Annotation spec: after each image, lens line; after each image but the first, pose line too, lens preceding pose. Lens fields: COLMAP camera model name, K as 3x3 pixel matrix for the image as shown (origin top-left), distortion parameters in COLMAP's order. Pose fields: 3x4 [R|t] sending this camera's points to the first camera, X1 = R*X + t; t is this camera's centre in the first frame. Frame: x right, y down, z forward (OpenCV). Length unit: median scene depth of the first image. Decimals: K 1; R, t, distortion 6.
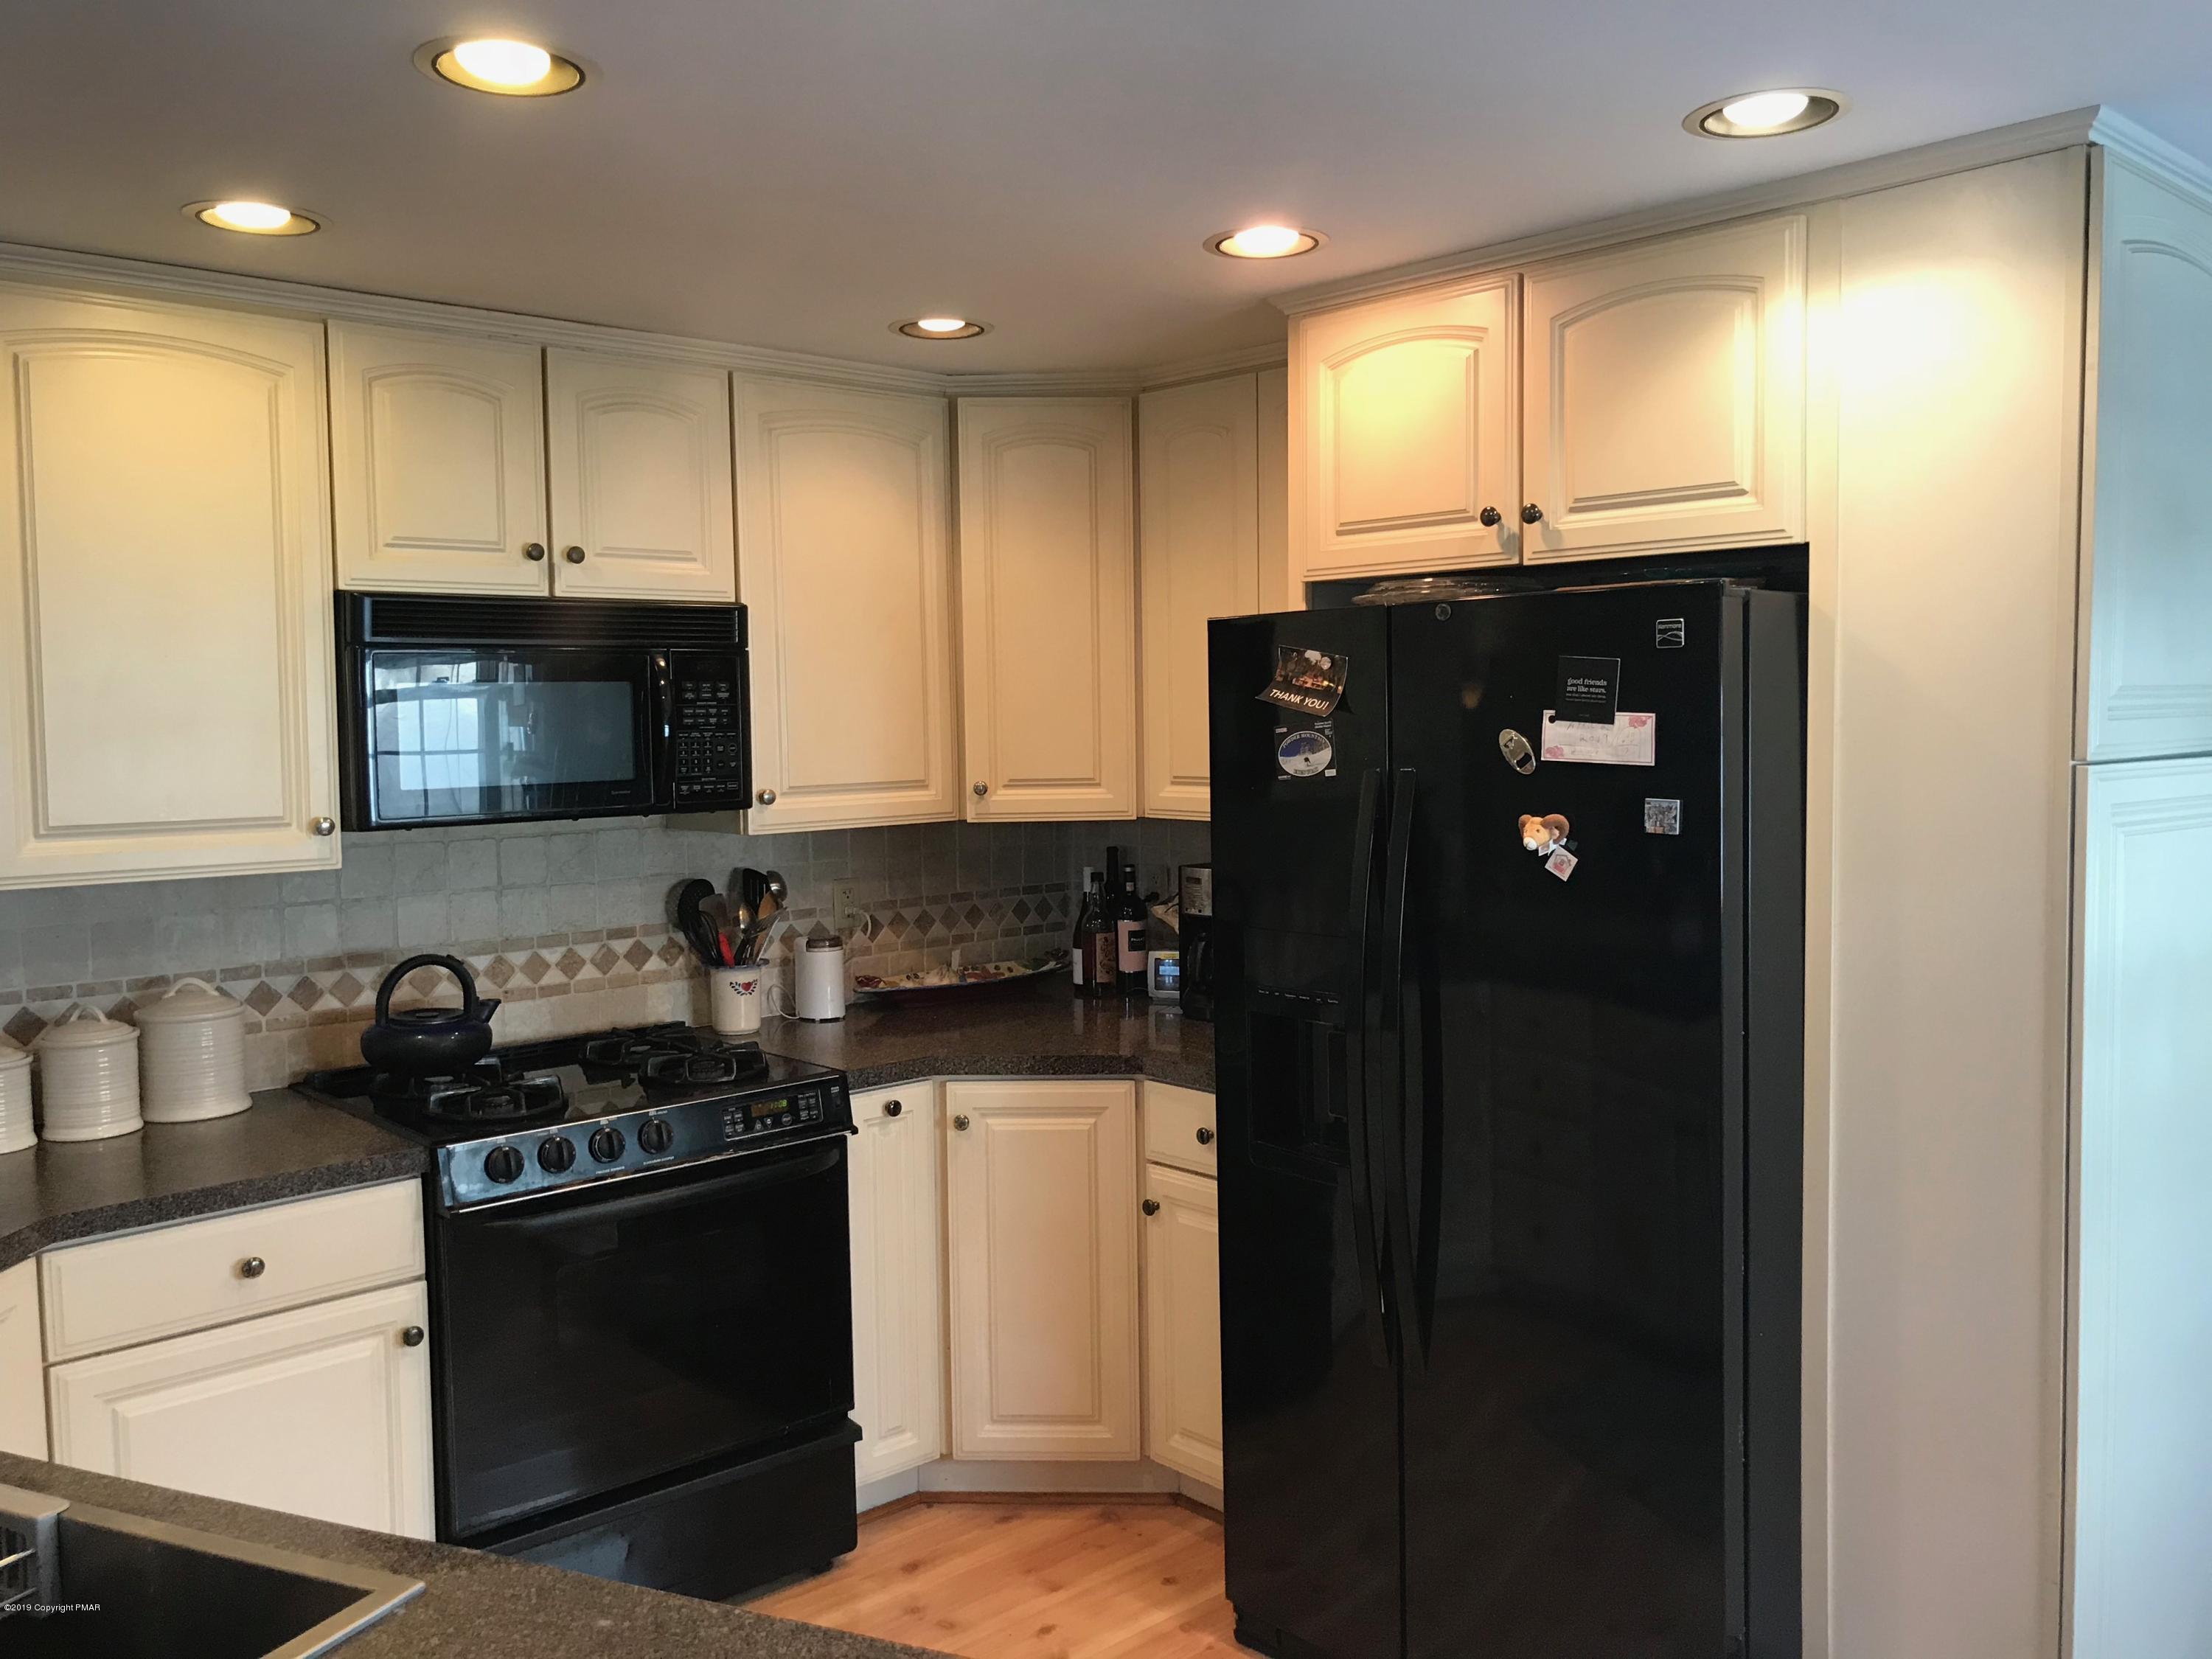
lens RADIAL K [[1795.6, 0, 1106.0], [0, 1795.6, 829.5], [0, 0, 1]] dist [0.037929, 0.008804]
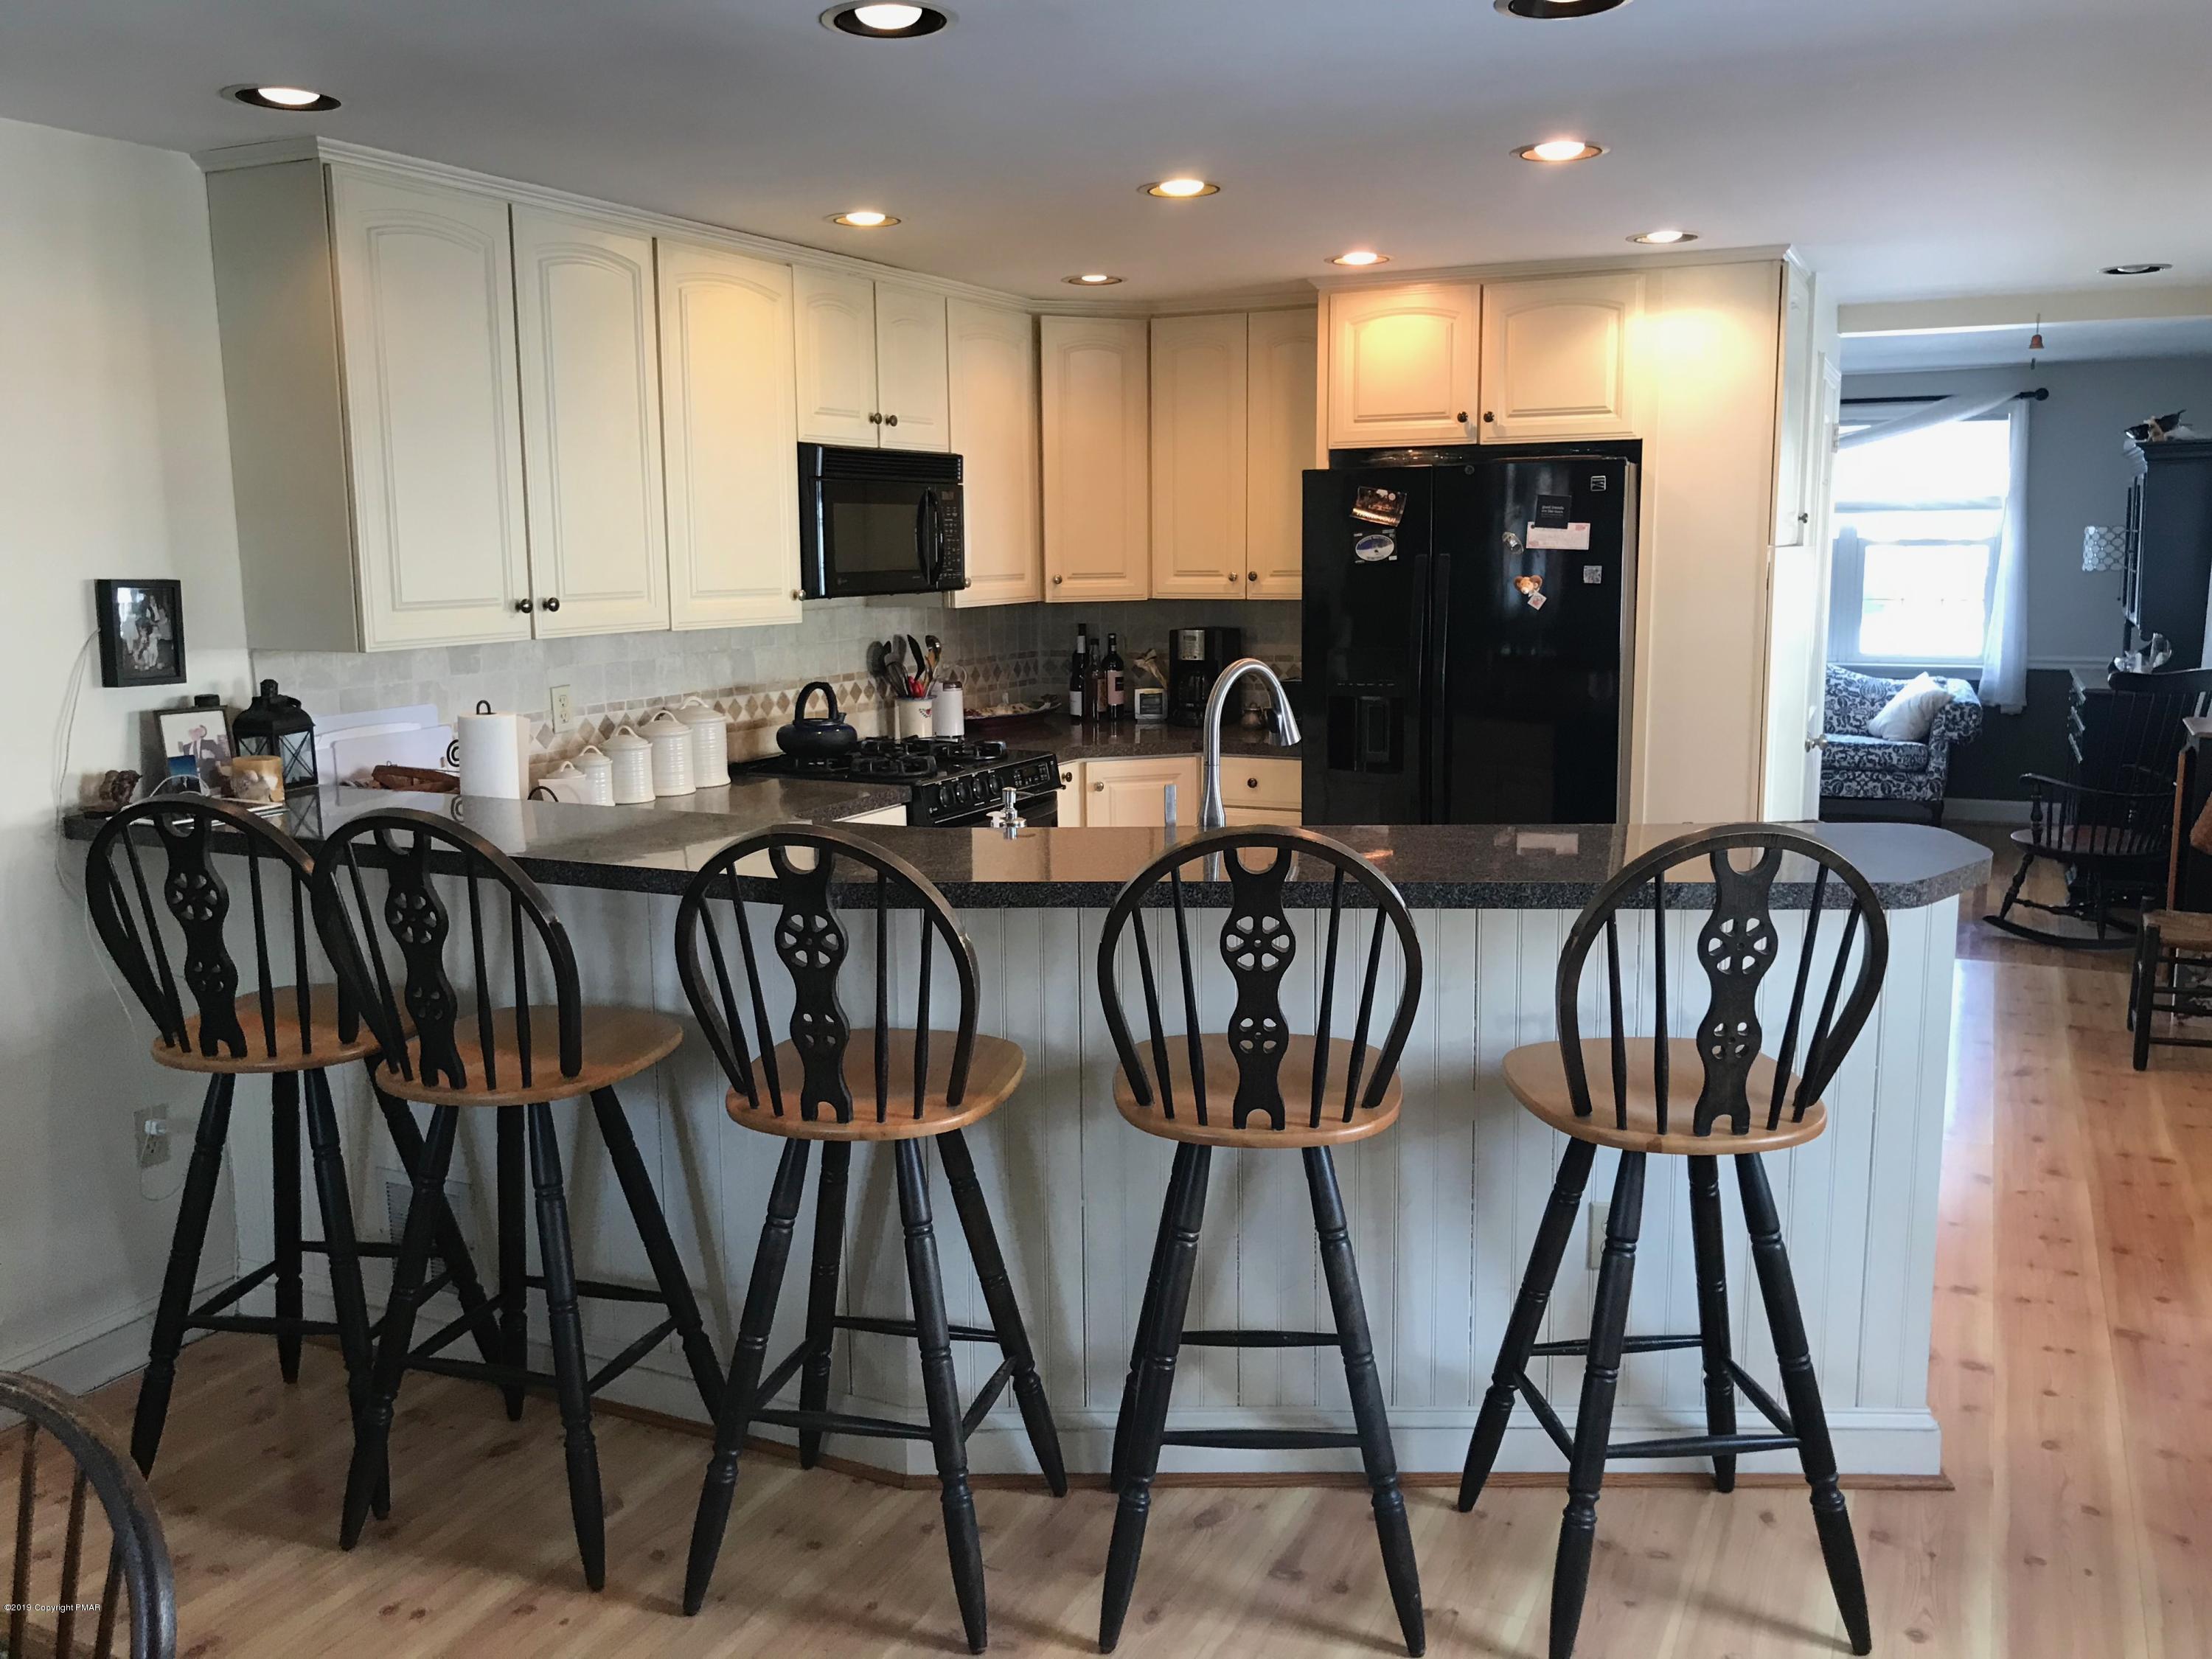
lens RADIAL K [[1795.6, 0, 1106.0], [0, 1795.6, 829.5], [0, 0, 1]] dist [0.037929, 0.008804]
pose [[0.931251, -0.052805, 0.360533, -0.750040], [0.022048, 0.995797, 0.088899, 0.068088], [-0.363712, -0.074838, 0.928500, -0.560802]]
